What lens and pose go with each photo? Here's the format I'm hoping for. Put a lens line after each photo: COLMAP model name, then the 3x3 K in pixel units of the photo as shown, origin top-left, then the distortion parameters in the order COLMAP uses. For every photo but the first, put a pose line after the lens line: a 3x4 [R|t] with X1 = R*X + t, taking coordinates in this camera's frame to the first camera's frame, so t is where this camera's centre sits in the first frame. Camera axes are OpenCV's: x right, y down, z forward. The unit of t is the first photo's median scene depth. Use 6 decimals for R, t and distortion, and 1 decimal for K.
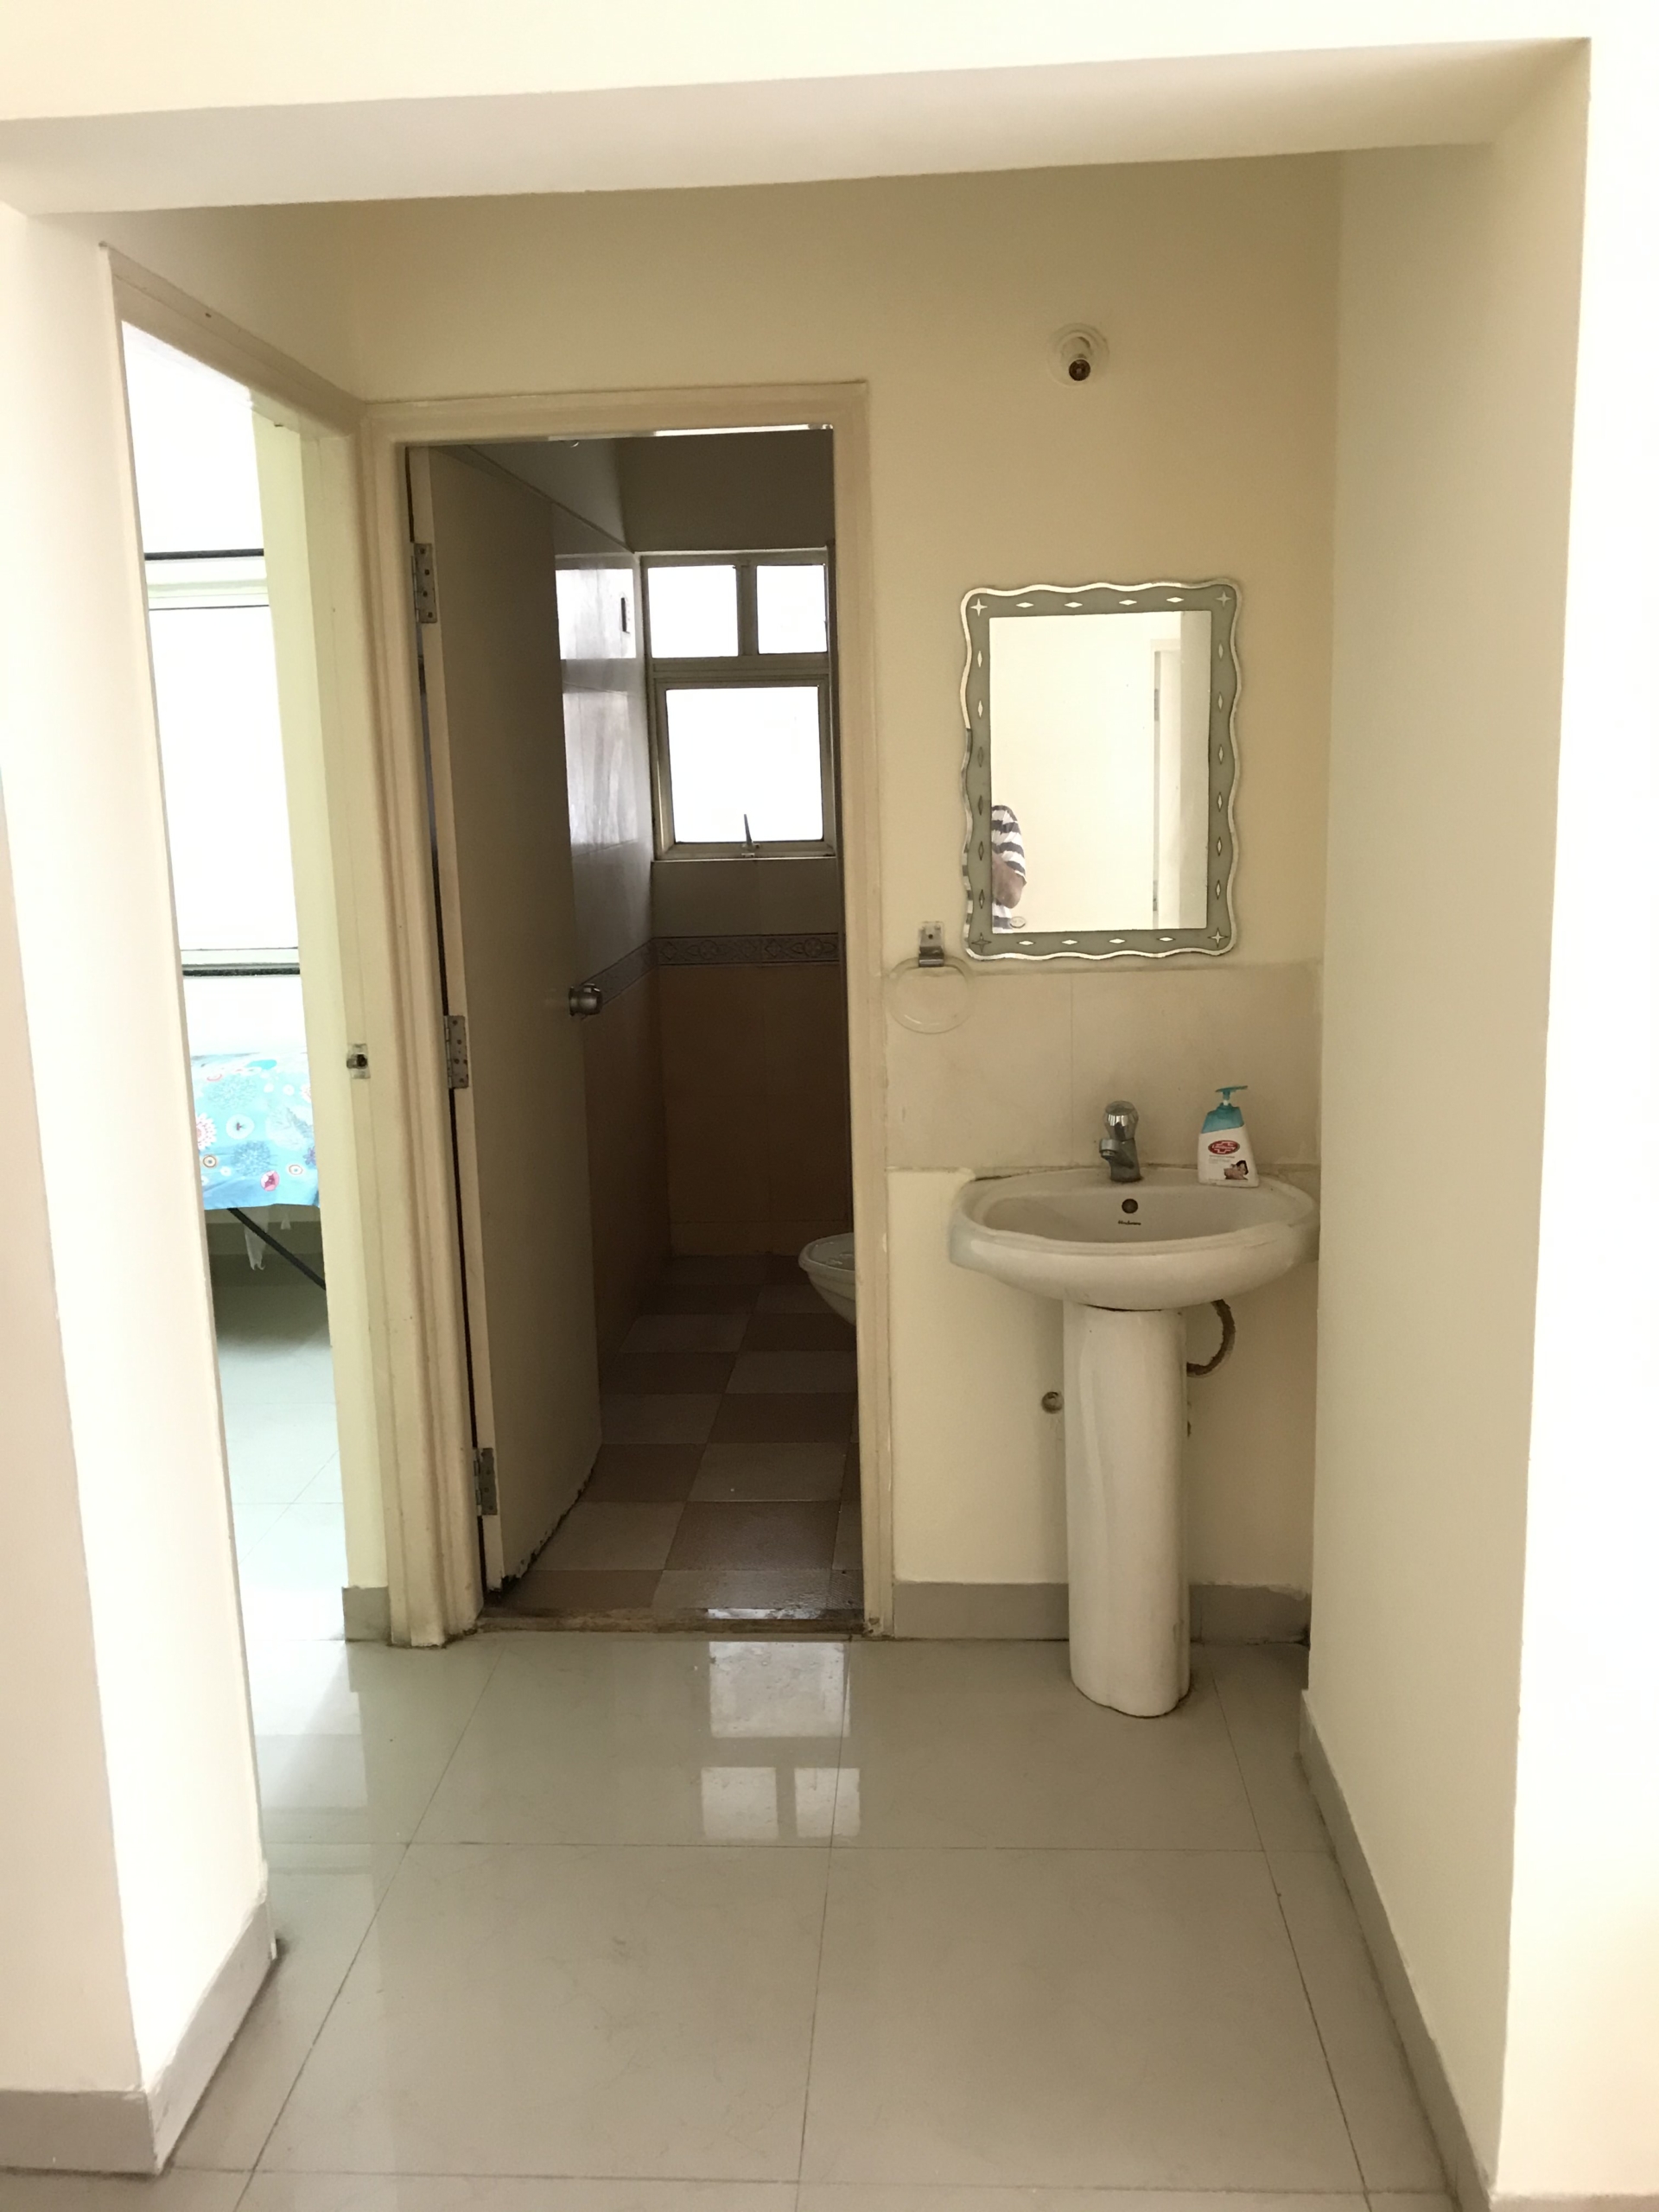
lens RADIAL K [[1797.8, 0, 829.5], [0, 1797.8, 1106.0], [0, 0, 1]] dist [0.103566, 0.000489]
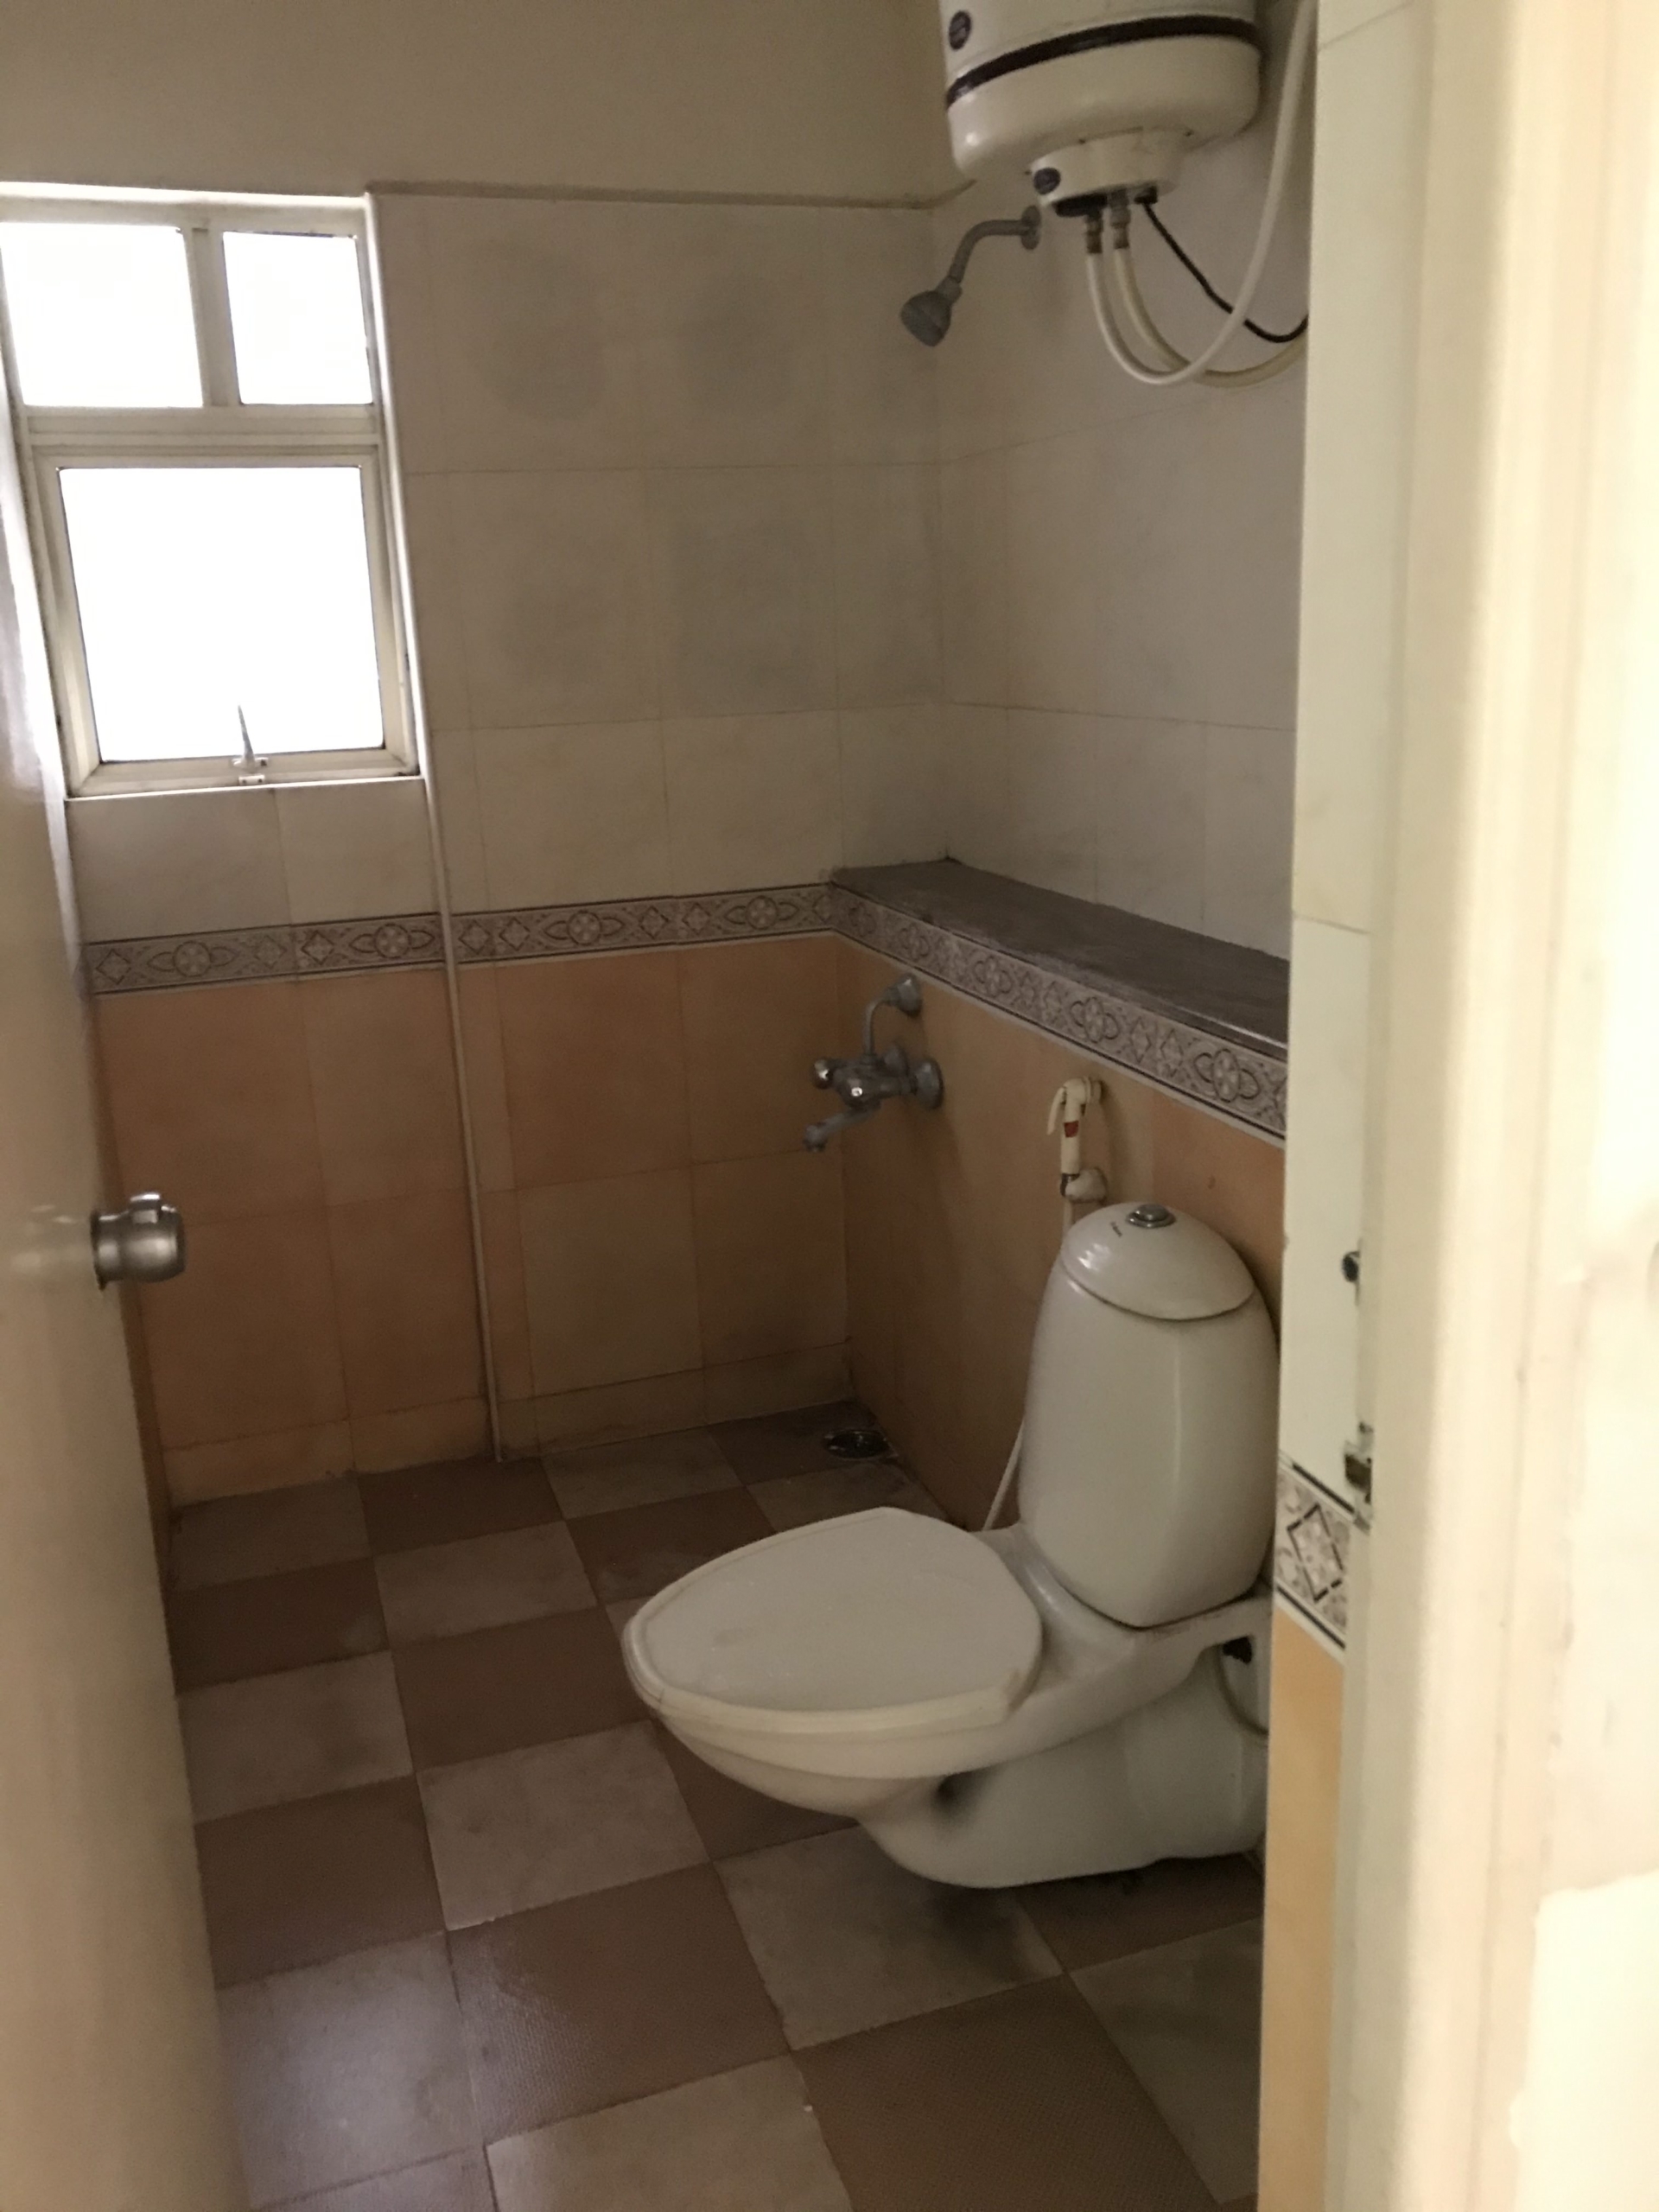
lens RADIAL K [[1822.6, 0, 829.5], [0, 1822.6, 1106.0], [0, 0, 1]] dist [0.002307, 0.010985]
pose [[0.927402, -0.103623, 0.359427, -0.093351], [0.082139, 0.993826, 0.074586, -0.069131], [-0.364937, -0.039648, 0.930188, 0.424648]]
